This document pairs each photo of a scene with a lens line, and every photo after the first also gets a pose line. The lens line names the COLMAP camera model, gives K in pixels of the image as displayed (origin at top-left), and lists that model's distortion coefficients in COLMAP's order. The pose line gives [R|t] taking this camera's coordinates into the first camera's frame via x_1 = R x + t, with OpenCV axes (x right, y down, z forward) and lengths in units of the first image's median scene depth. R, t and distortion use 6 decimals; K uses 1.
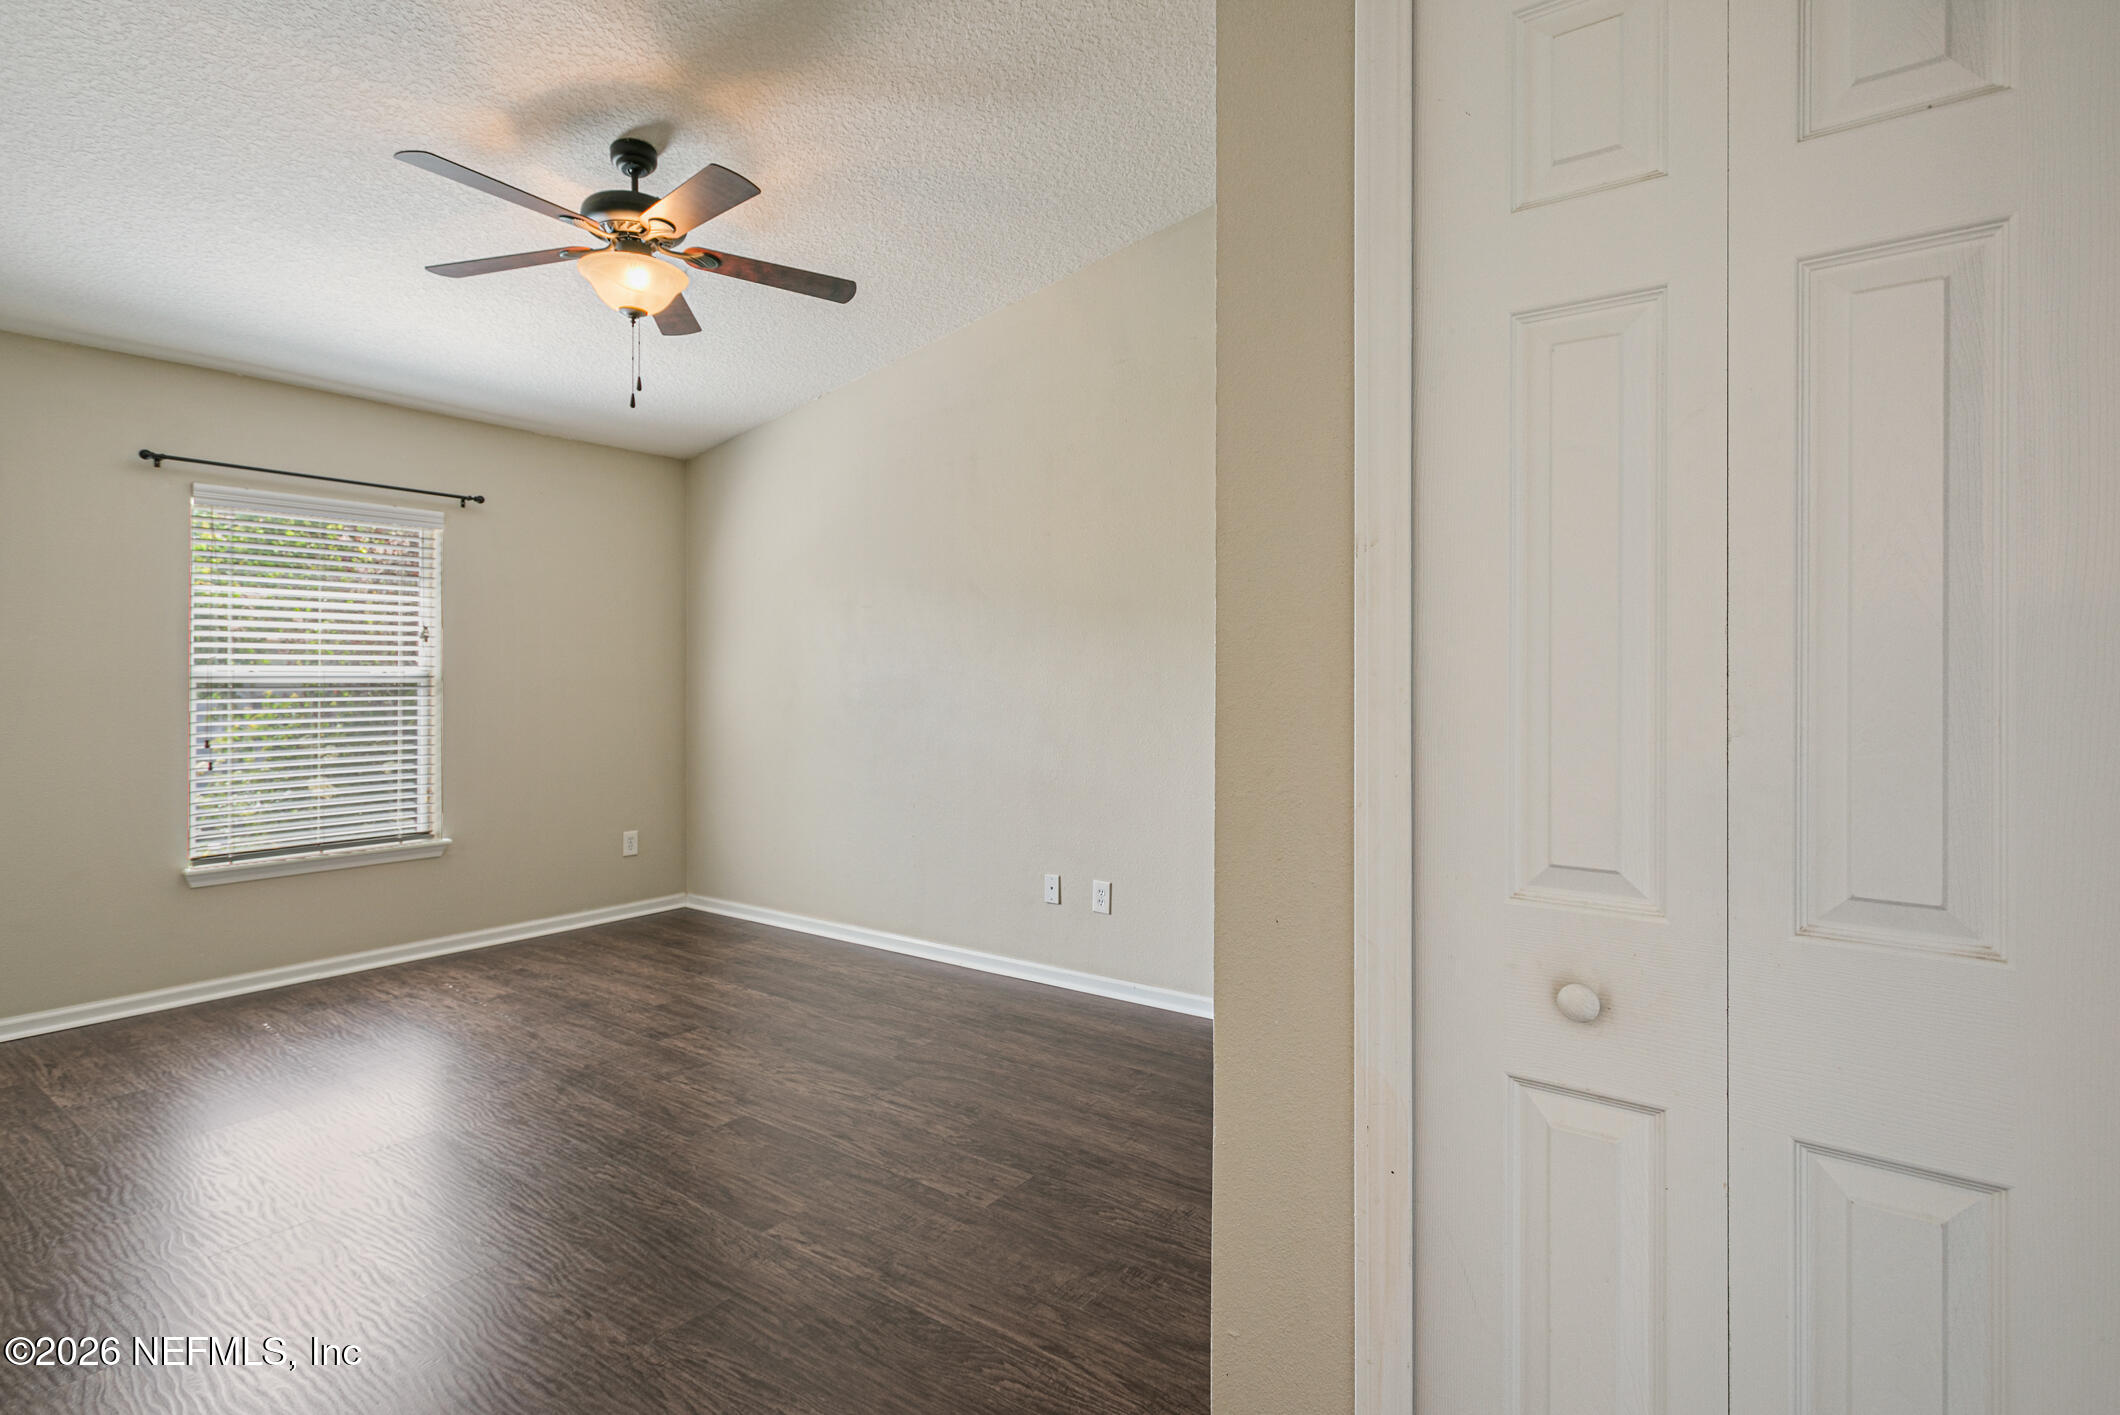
lens RADIAL K [[1047.6, 0, 1061.2], [0, 1047.6, 672.3], [0, 0, 1]] dist [-0.001179, 0.000293]
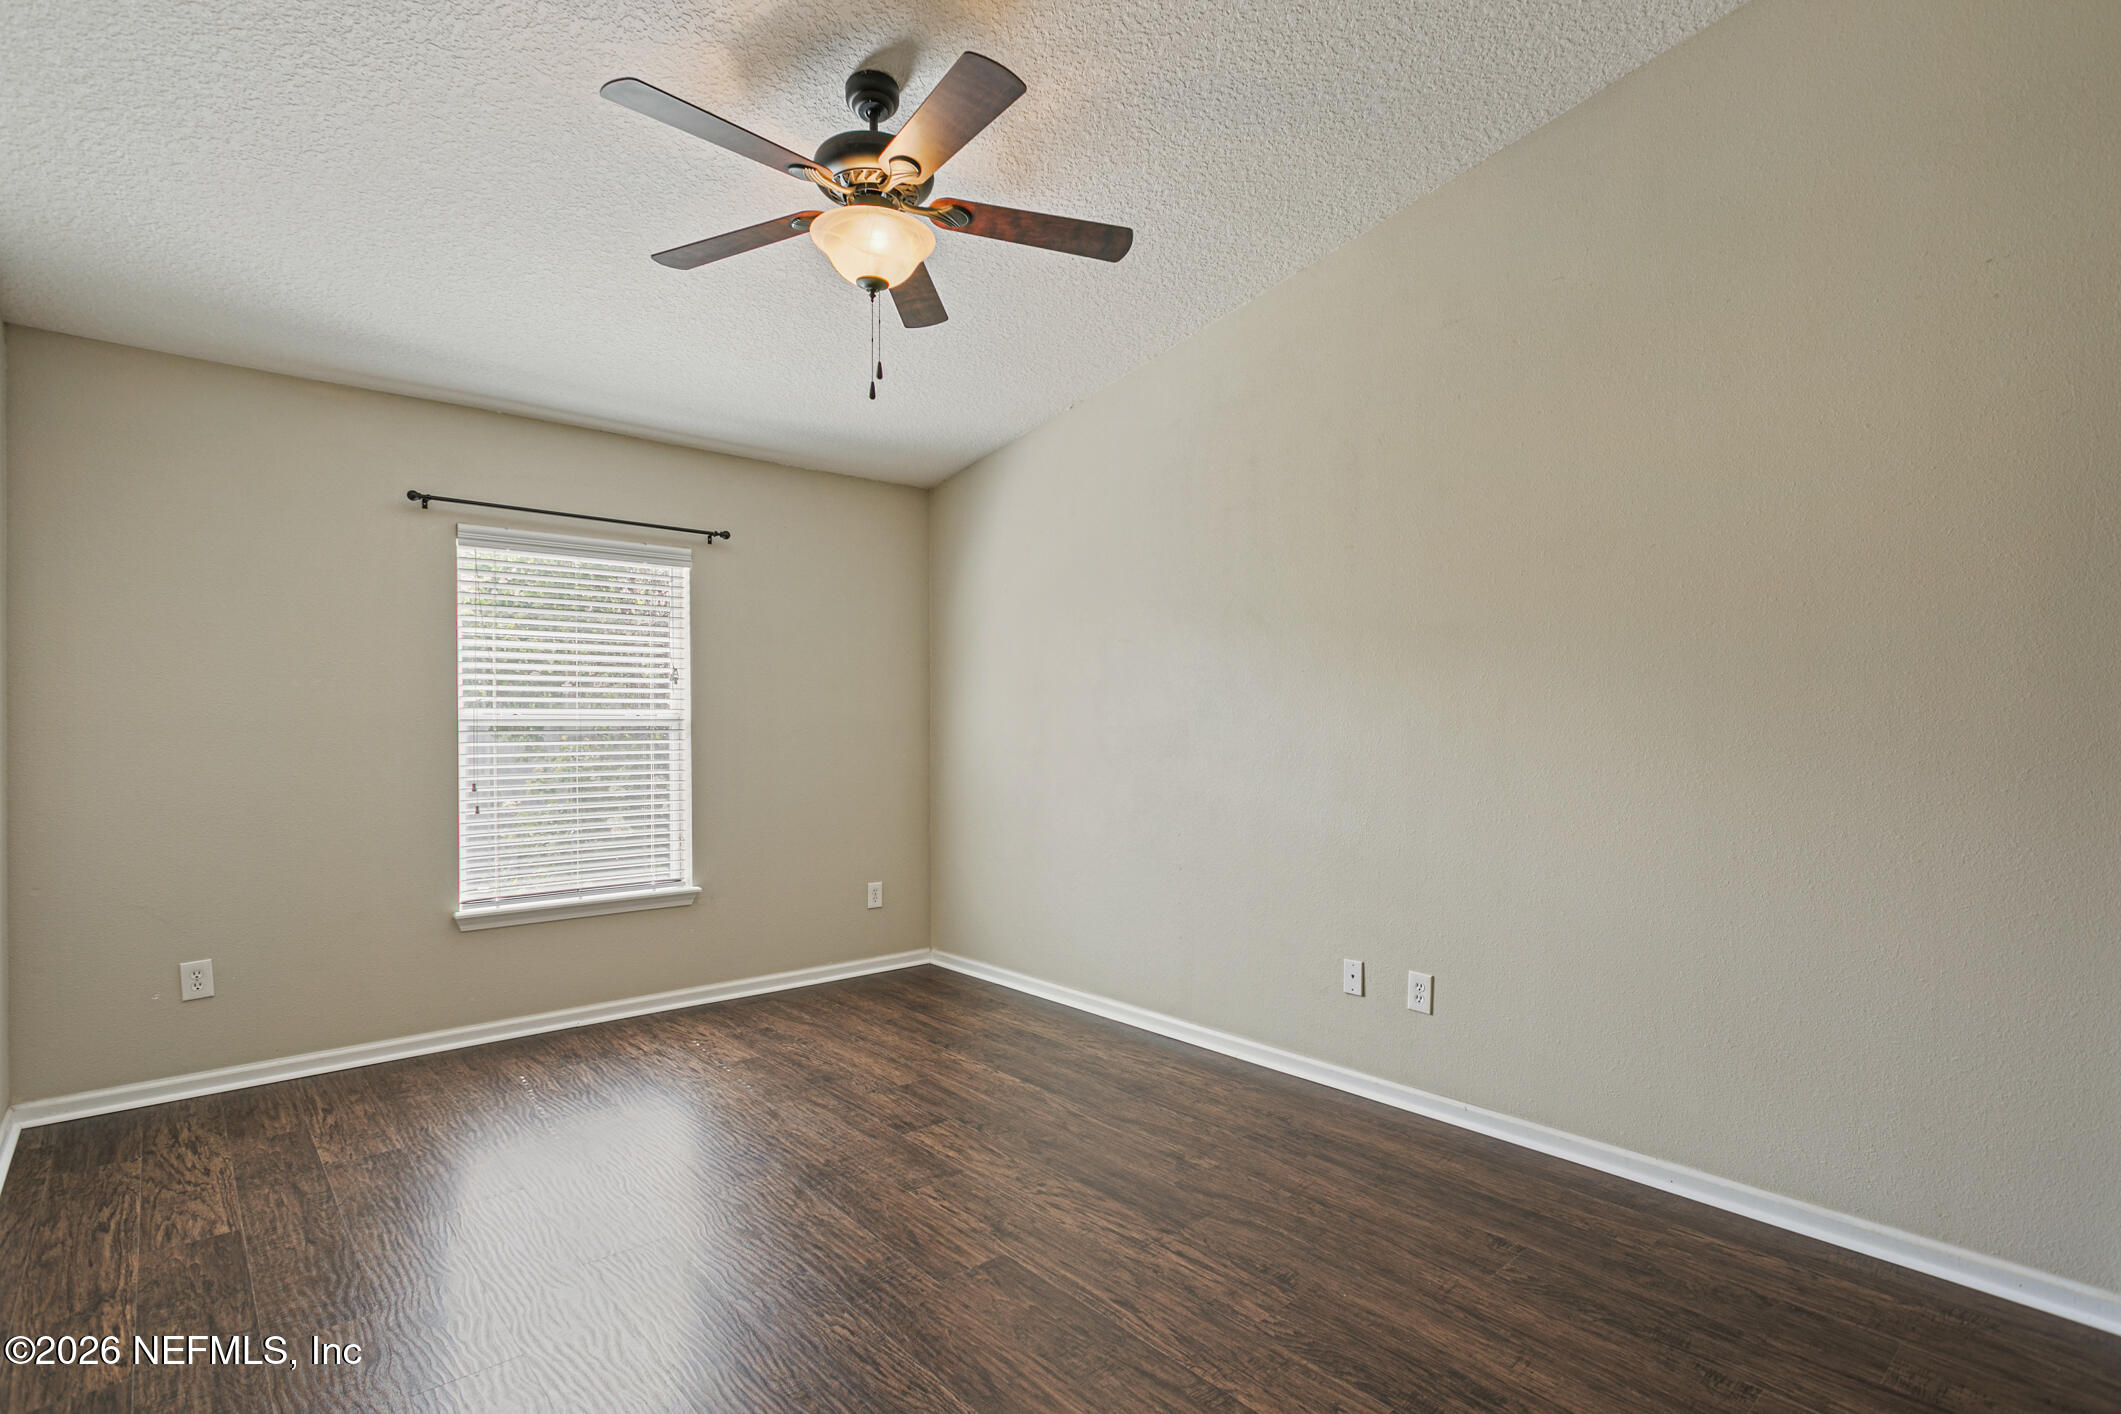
lens RADIAL K [[1026.9, 0, 1051.9], [0, 1026.9, 737.8], [0, 0, 1]] dist [0.001716, 0.000191]
pose [[0.975499, 0.004332, -0.219961, -0.078606], [0.000431, 0.999767, 0.021603, 0.000492], [0.220004, -0.021169, 0.975269, 0.202420]]
